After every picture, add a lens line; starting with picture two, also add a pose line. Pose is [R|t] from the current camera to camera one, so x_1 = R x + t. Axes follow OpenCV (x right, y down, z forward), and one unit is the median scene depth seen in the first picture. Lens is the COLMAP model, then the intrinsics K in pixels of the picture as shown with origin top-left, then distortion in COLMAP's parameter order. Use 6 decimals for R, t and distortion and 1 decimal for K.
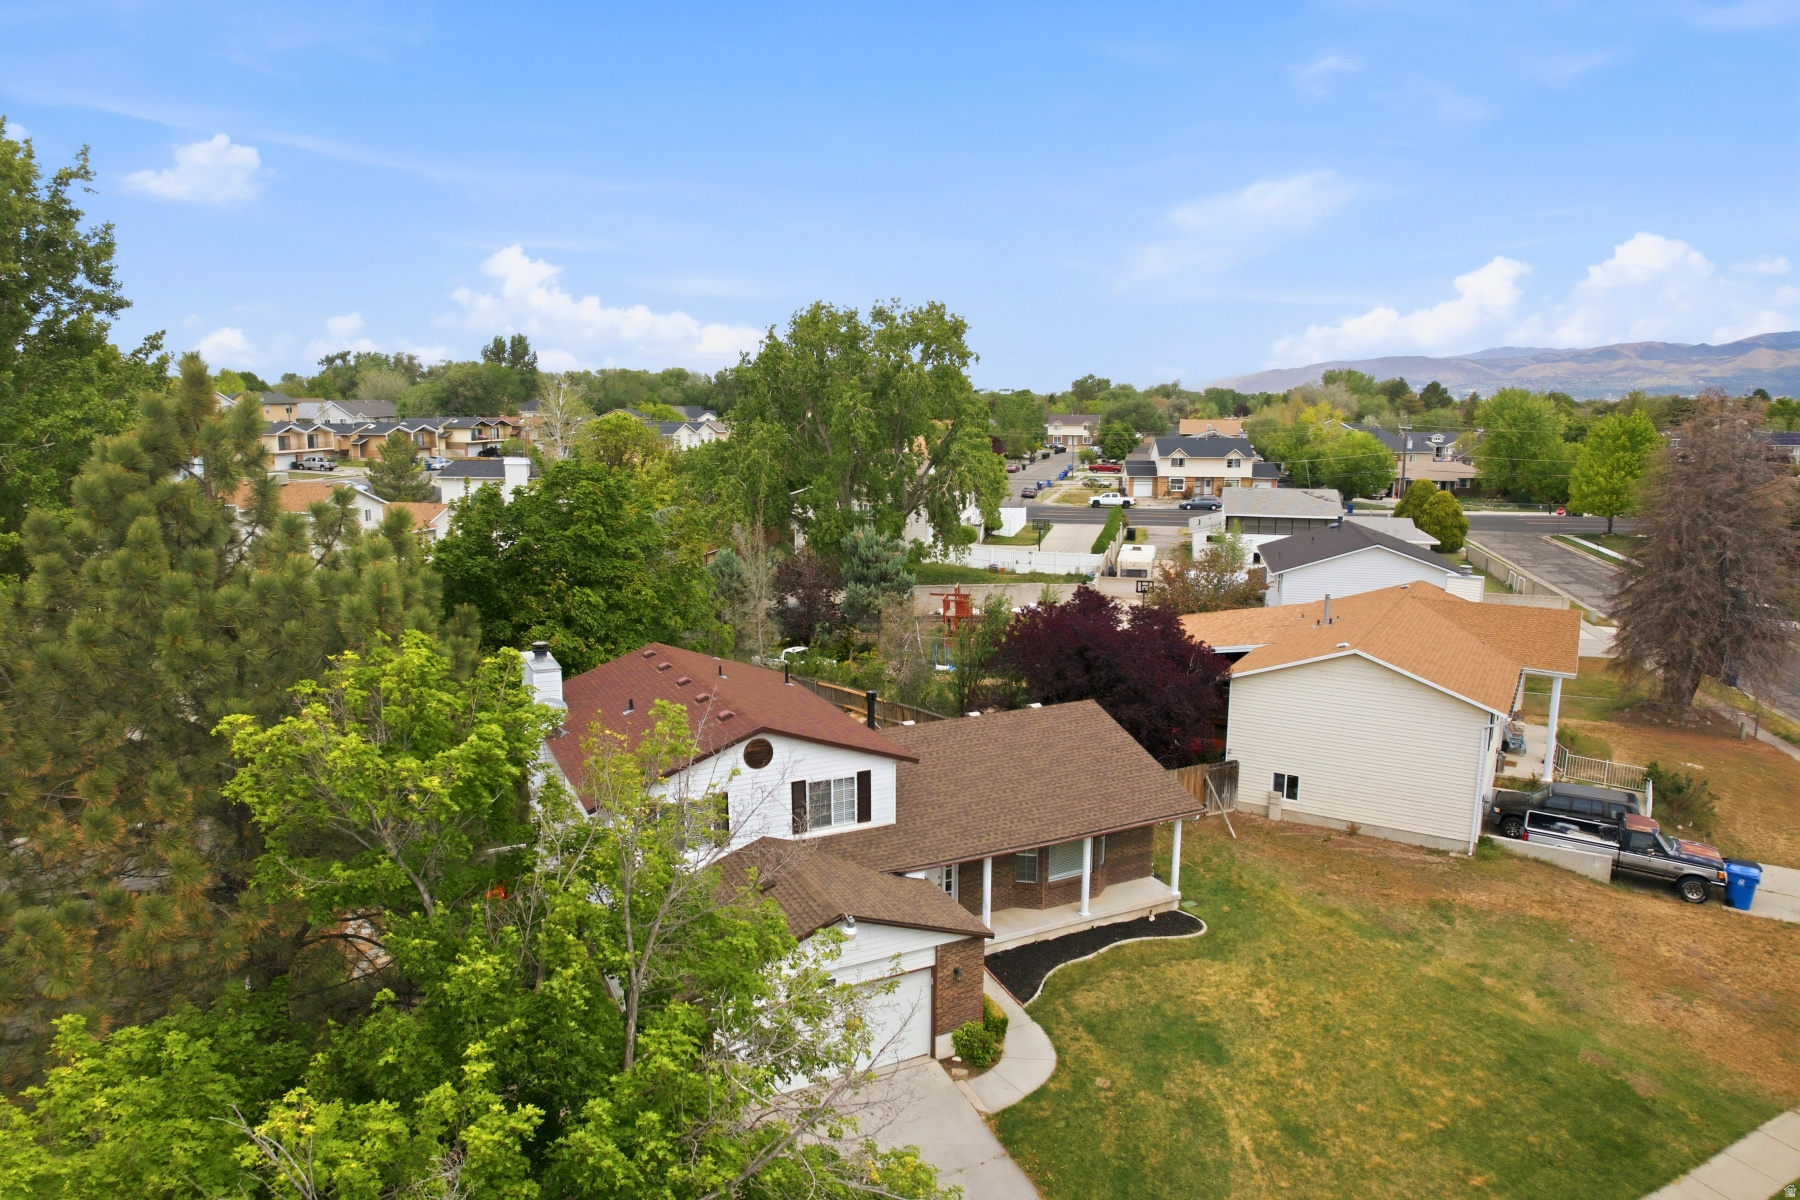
lens RADIAL K [[1149.5, 0, 911.1], [0, 1149.5, 587.3], [0, 0, 1]] dist [-0.078558, 0.075384]
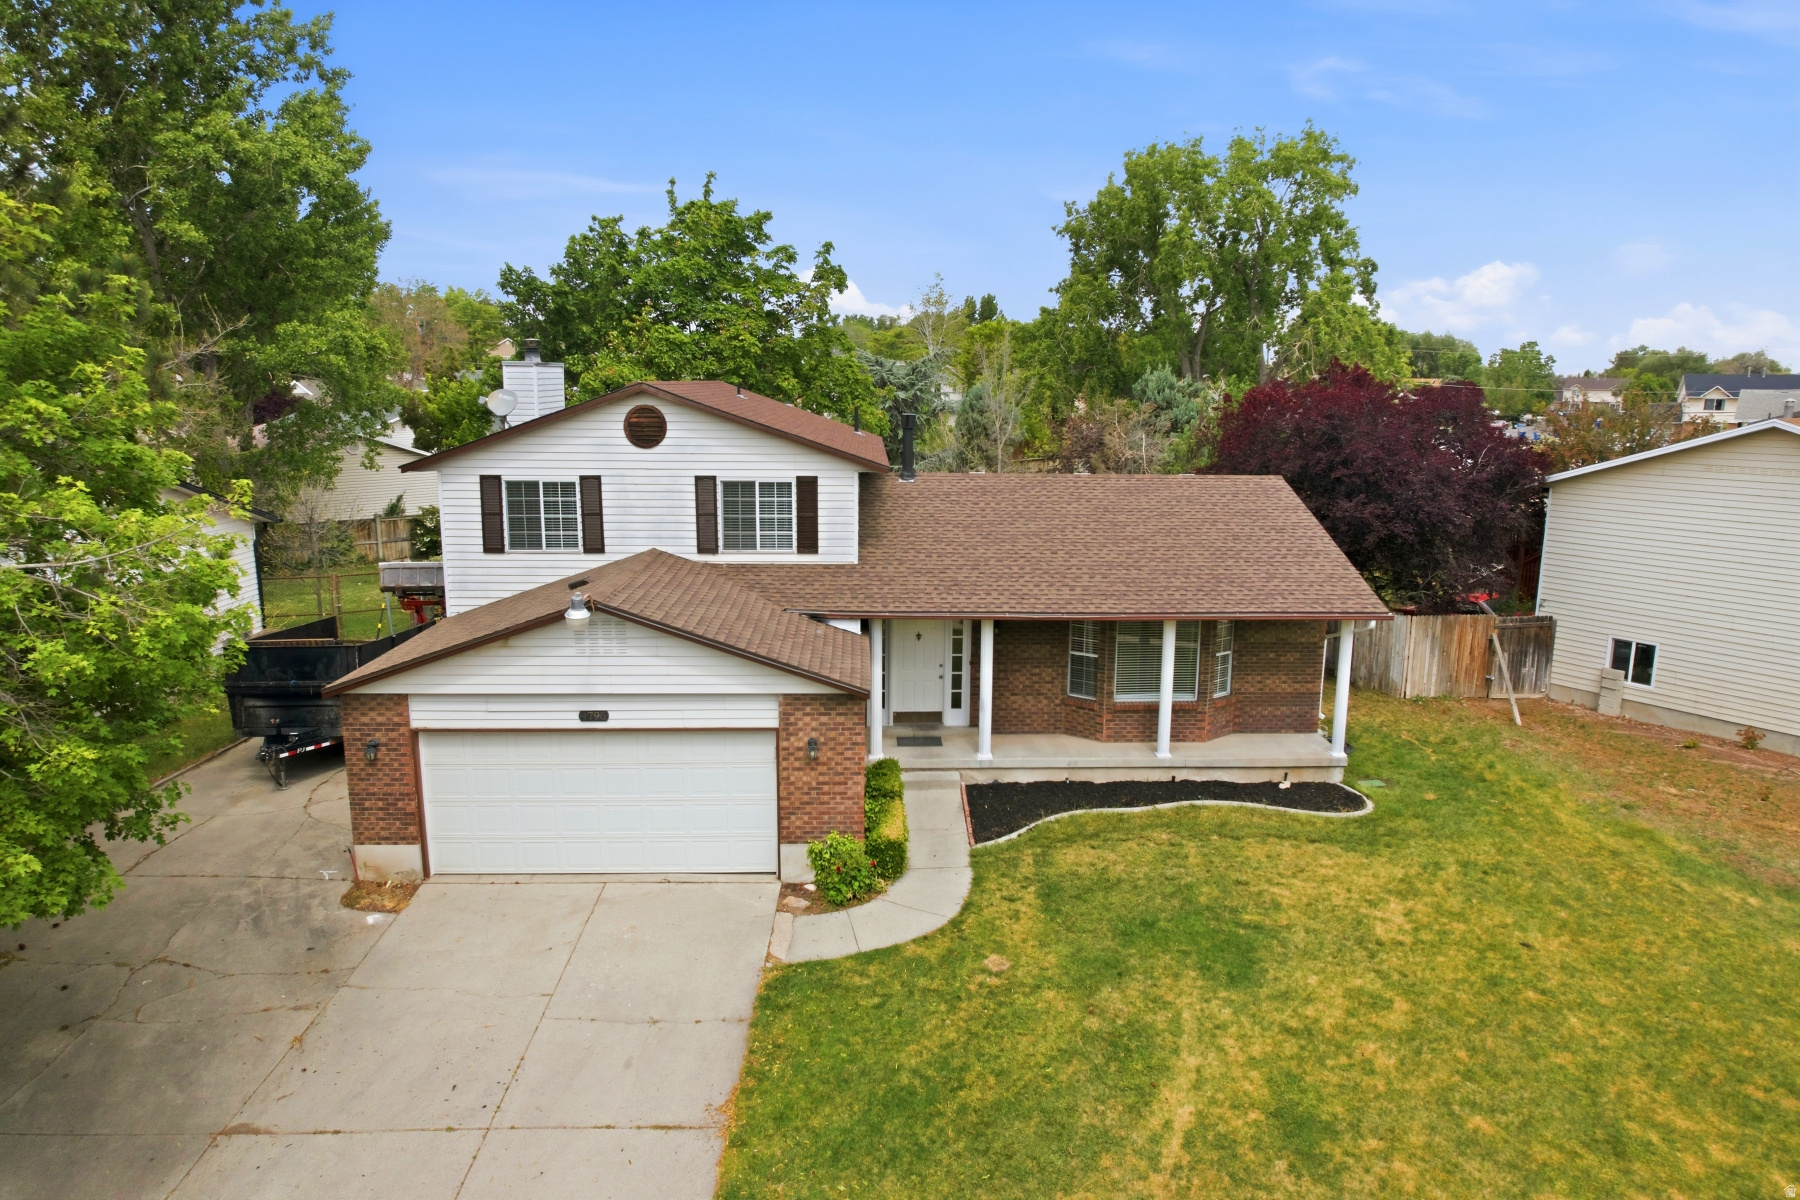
lens RADIAL K [[1149.5, 0, 911.1], [0, 1149.5, 587.3], [0, 0, 1]] dist [-0.078558, 0.075384]
pose [[0.910551, 0.078105, -0.405950, 0.295098], [-0.074482, 0.996915, 0.024742, 0.200944], [0.406631, 0.007707, 0.913560, 0.387137]]
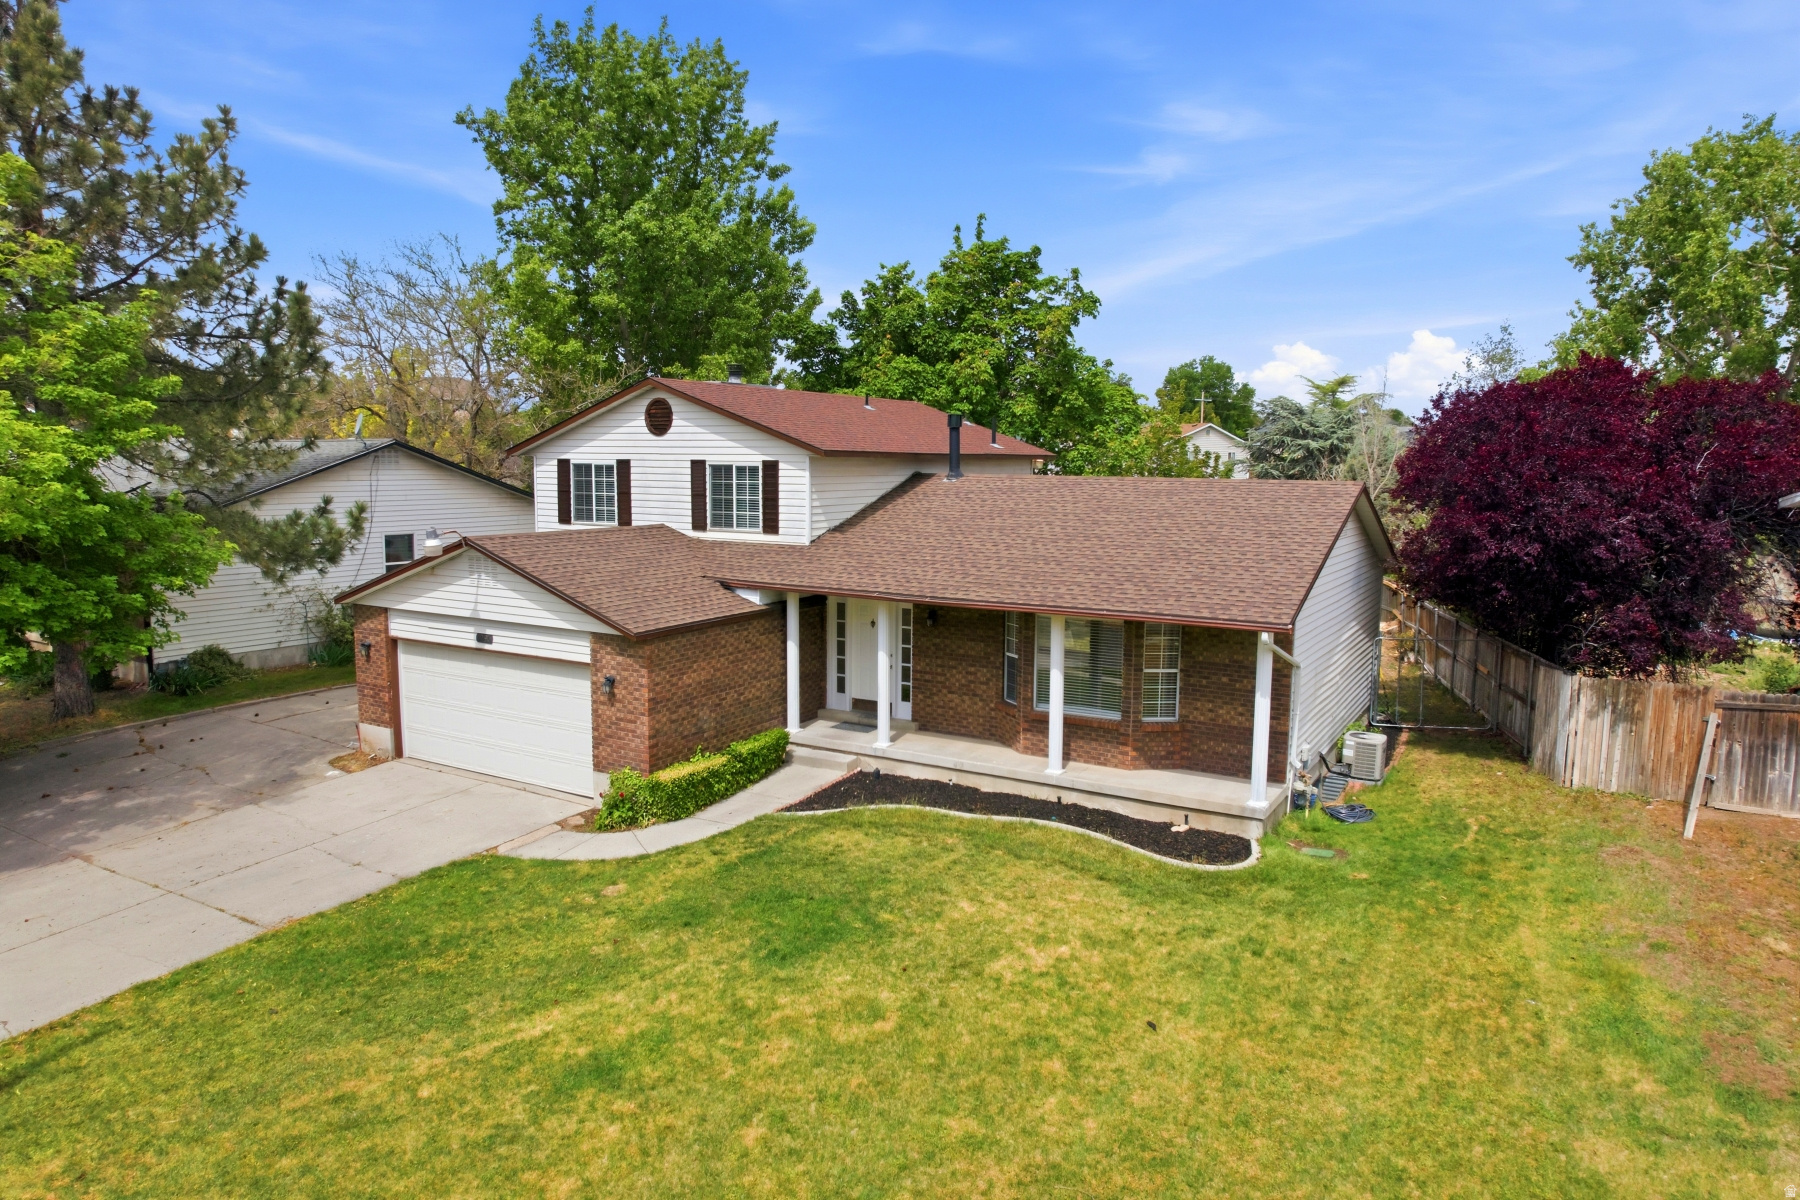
lens RADIAL K [[1149.5, 0, 911.1], [0, 1149.5, 587.3], [0, 0, 1]] dist [-0.078558, 0.075384]
pose [[0.540965, 0.093559, -0.835825, 0.618173], [-0.147165, 0.988991, 0.015455, 0.211778], [0.828069, 0.114643, 0.548779, 0.665749]]
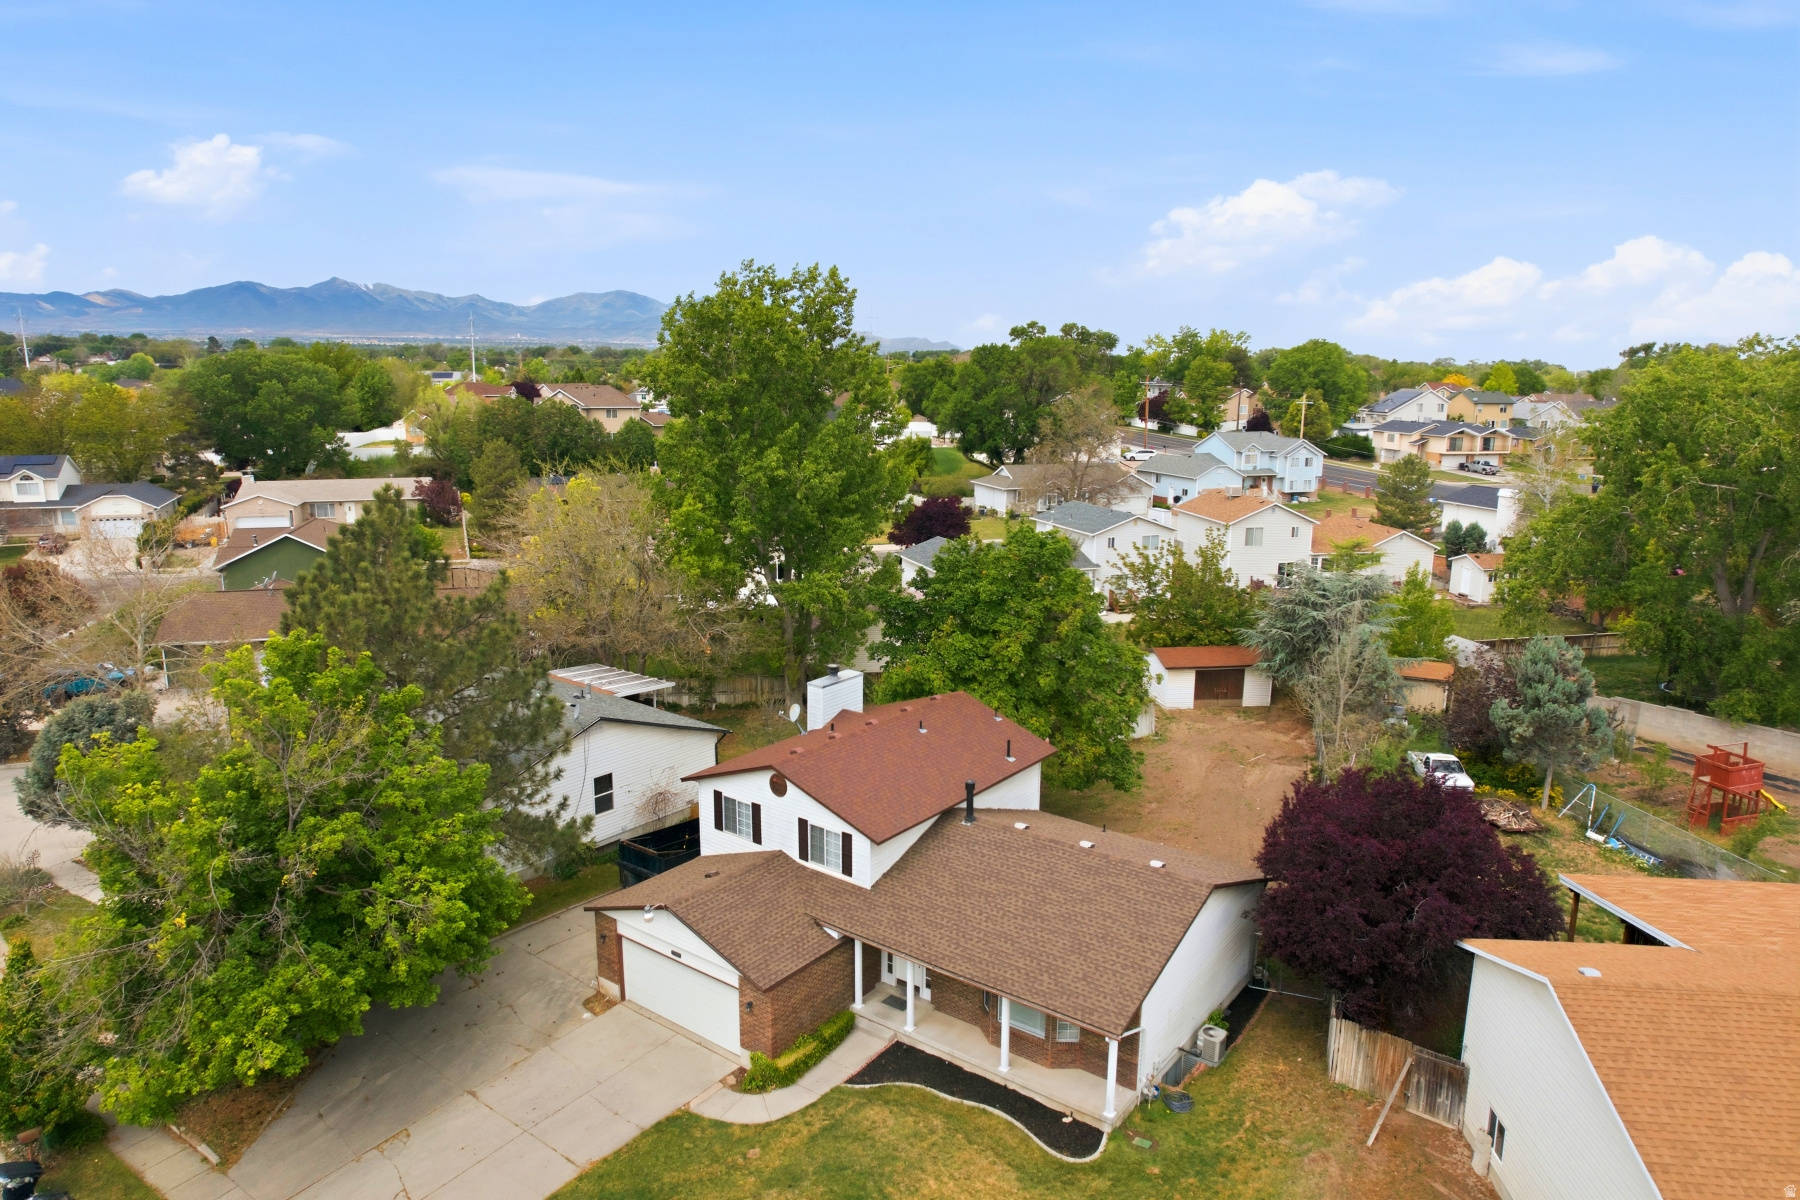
lens RADIAL K [[1149.5, 0, 911.1], [0, 1149.5, 587.3], [0, 0, 1]] dist [-0.078558, 0.075384]
pose [[0.445097, 0.170823, -0.879038, 0.956320], [-0.154399, 0.981575, 0.112570, -0.224295], [0.882071, 0.085619, 0.463271, 0.482758]]
